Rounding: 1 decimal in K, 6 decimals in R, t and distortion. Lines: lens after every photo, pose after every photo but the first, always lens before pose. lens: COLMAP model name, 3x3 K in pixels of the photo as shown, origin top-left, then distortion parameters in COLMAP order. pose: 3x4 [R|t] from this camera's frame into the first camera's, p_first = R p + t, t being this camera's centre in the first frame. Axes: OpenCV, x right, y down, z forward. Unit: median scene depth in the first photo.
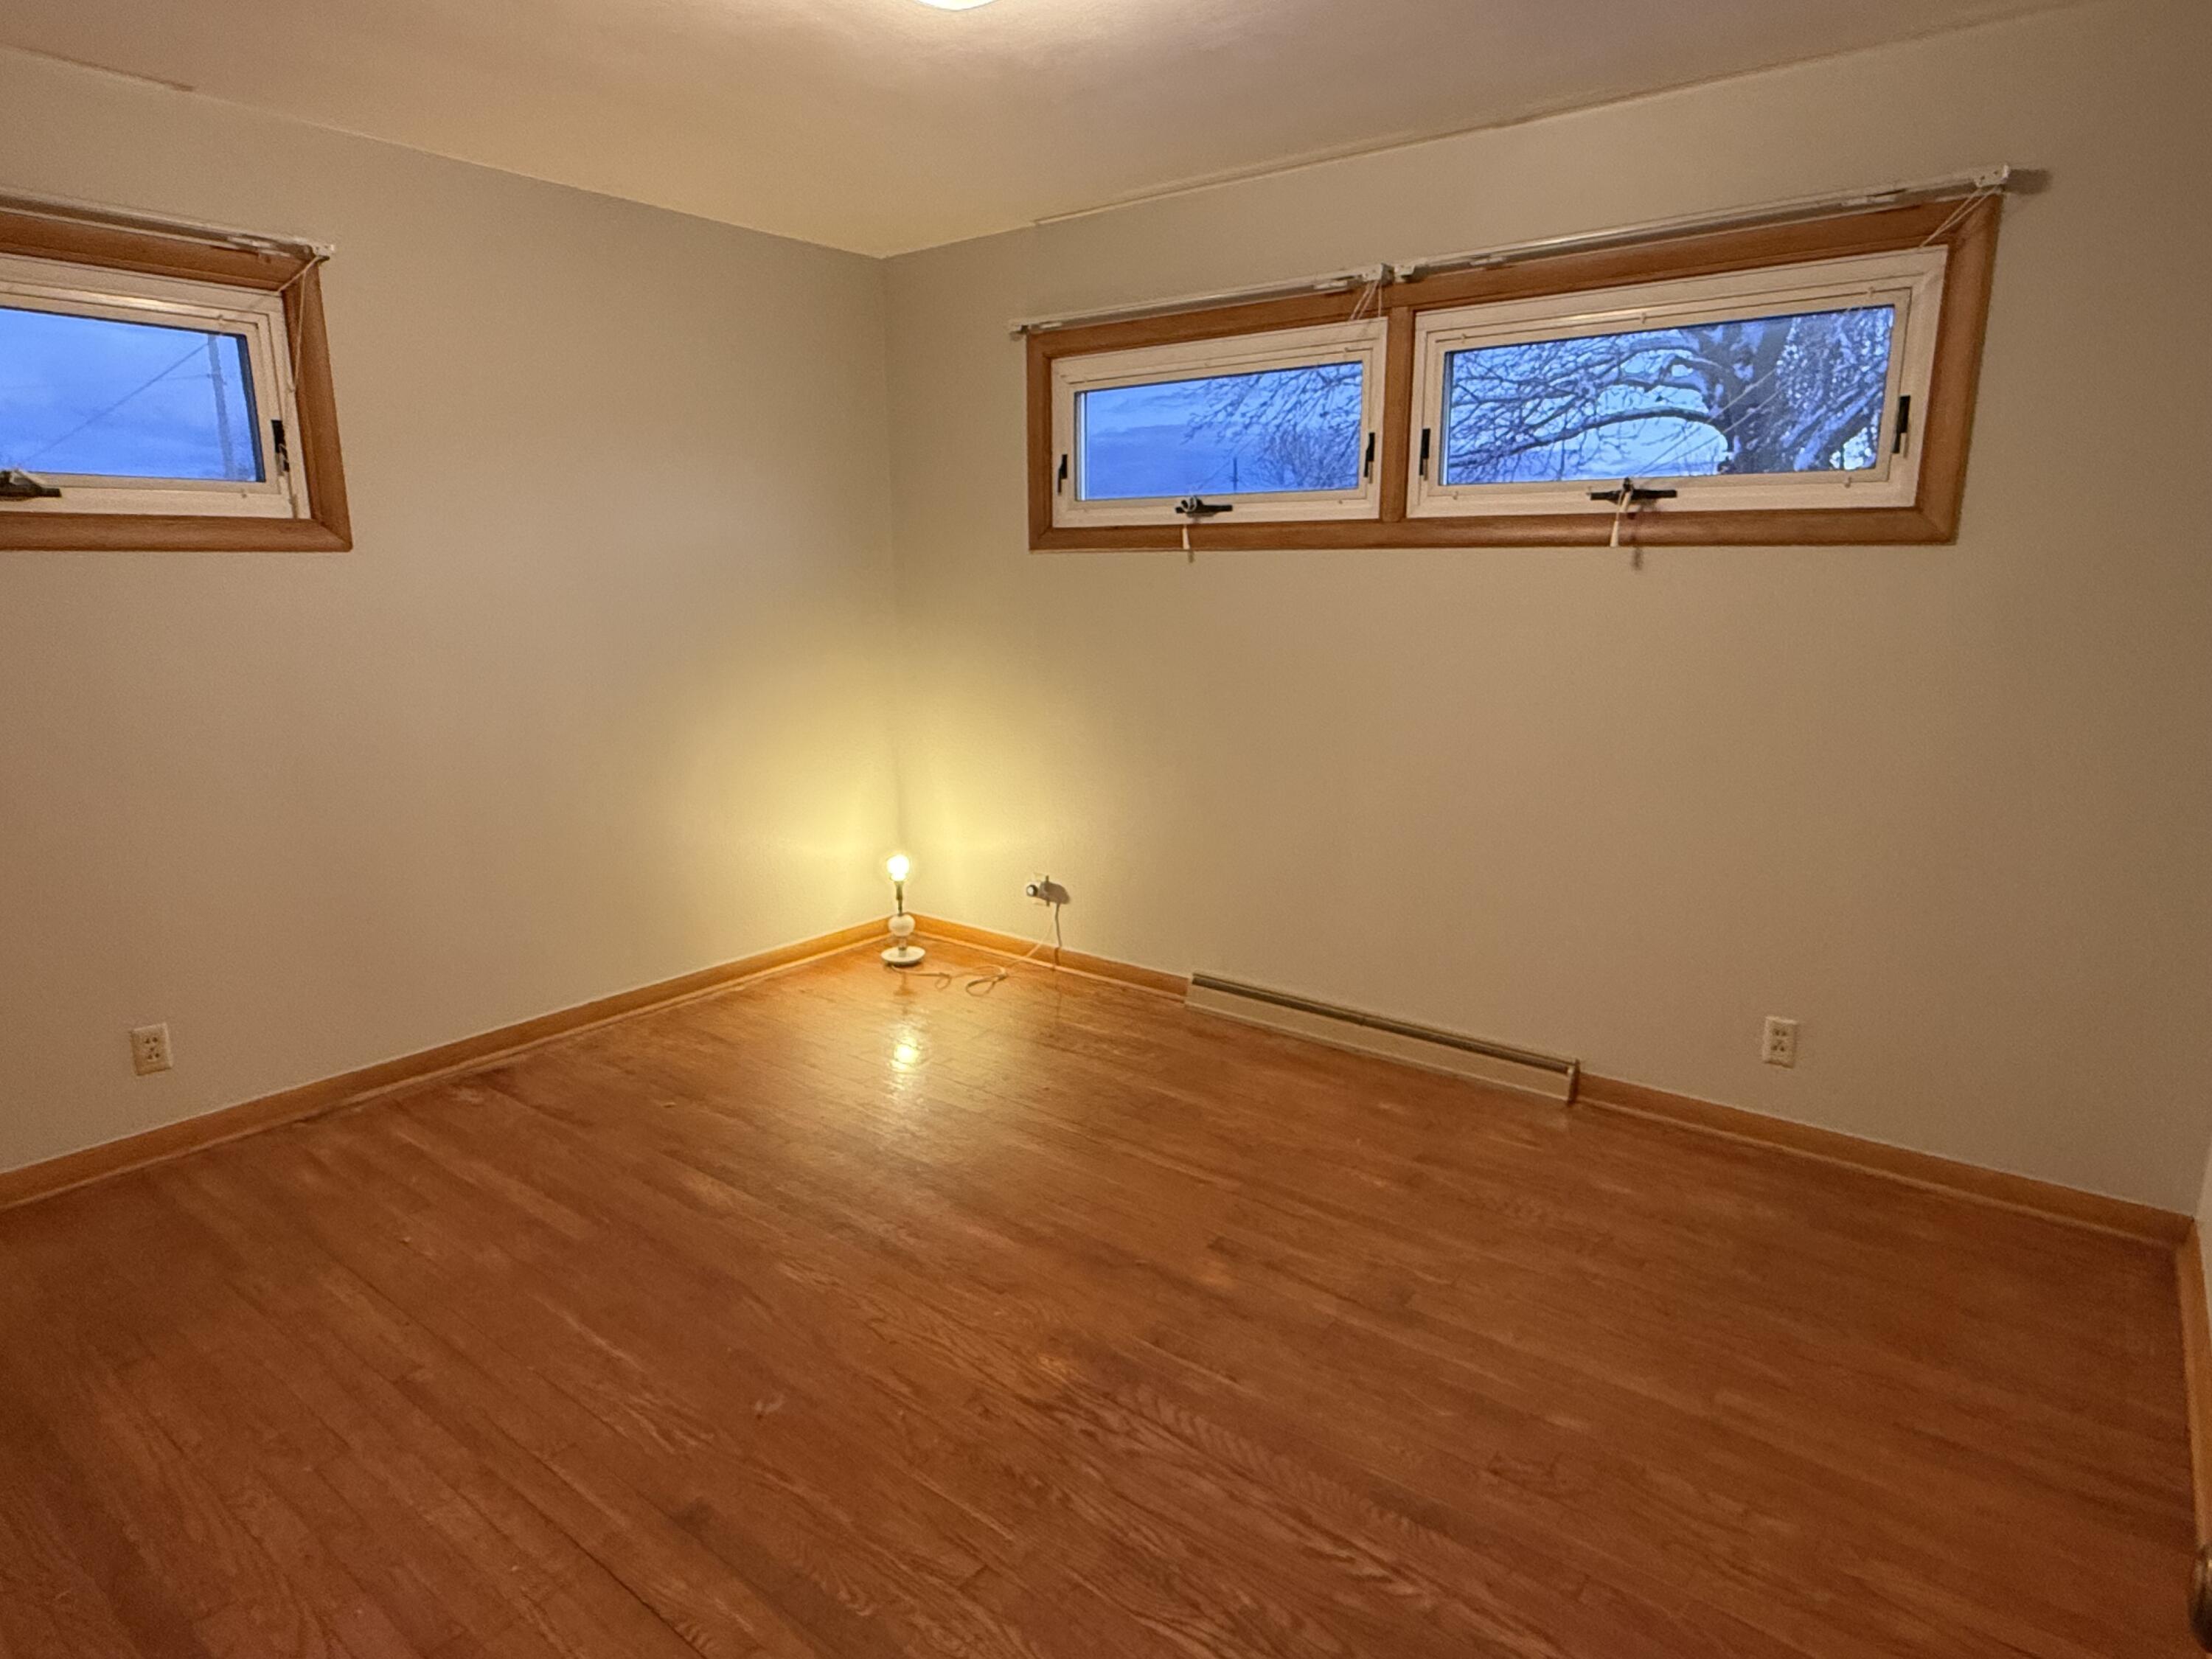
lens RADIAL K [[1265.2, 0, 1101.8], [0, 1265.2, 829.3], [0, 0, 1]] dist [0.000933, -0.000332]
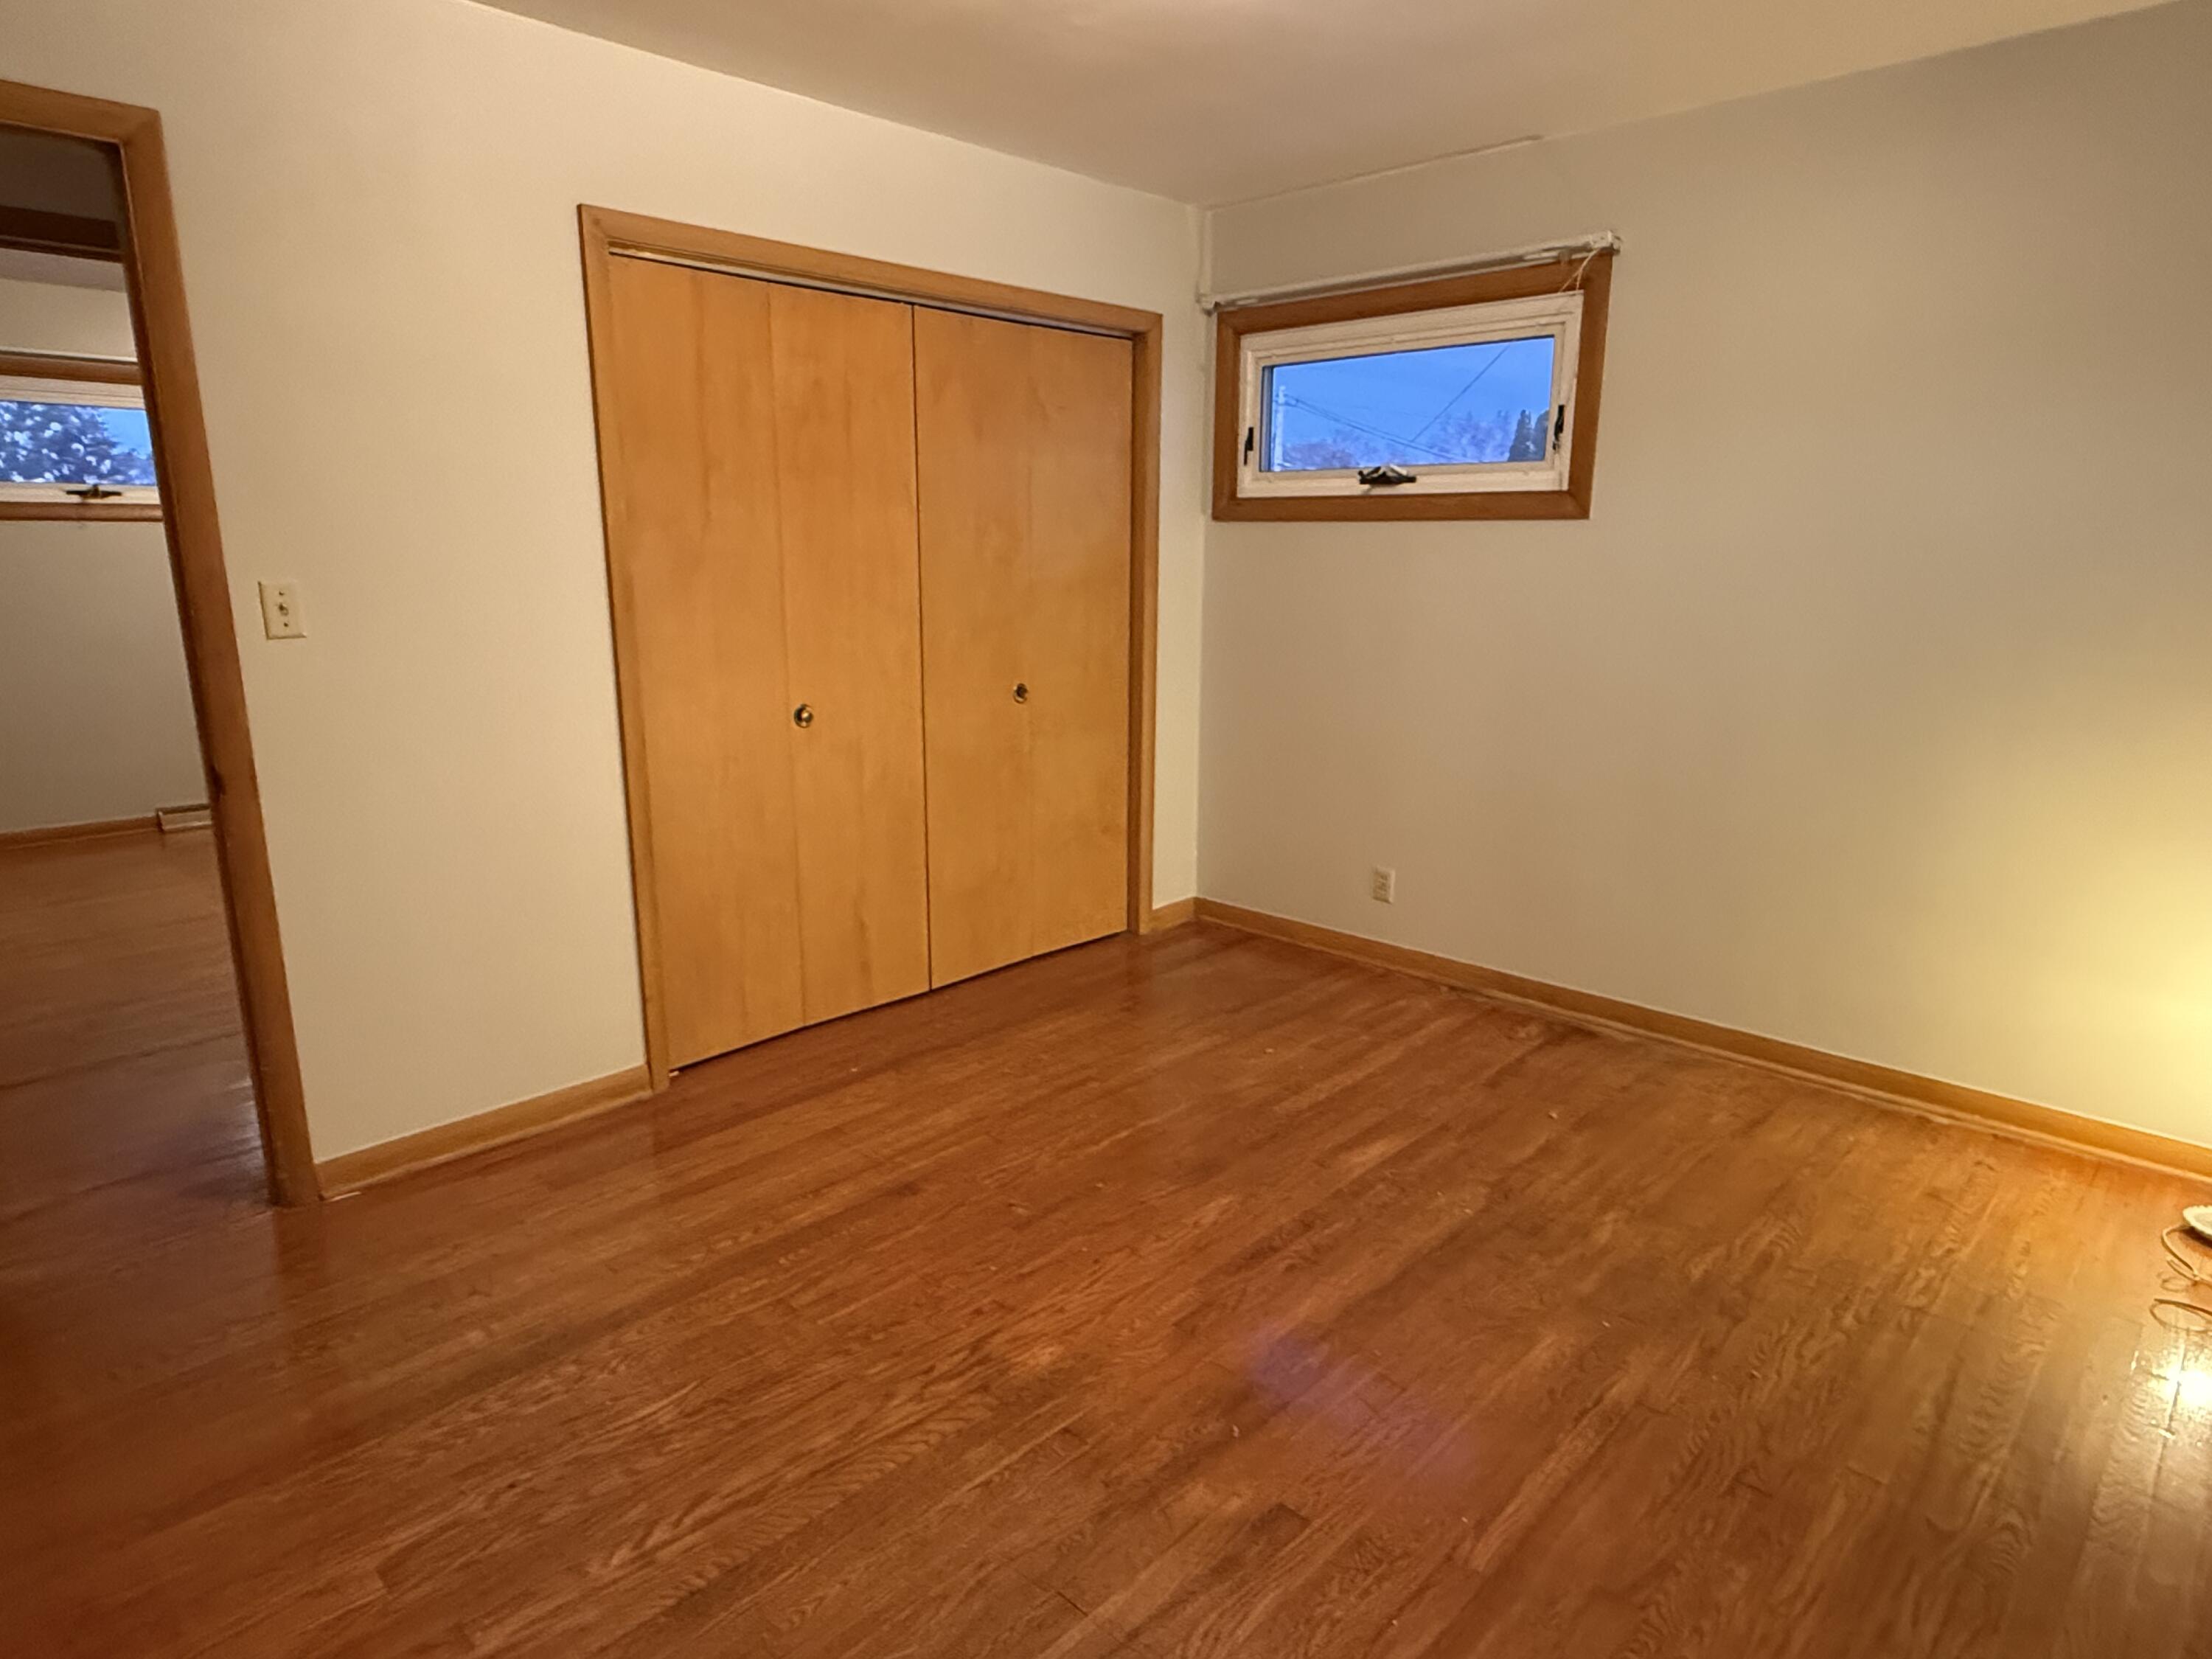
lens RADIAL K [[1265.2, 0, 1108.2], [0, 1265.2, 835.7], [0, 0, 1]] dist [0.000933, -0.000332]
pose [[-0.091713, 0.229461, -0.968987, 0.665520], [-0.212373, 0.946193, 0.244164, -0.164942], [0.972875, 0.228180, -0.038047, 0.823994]]
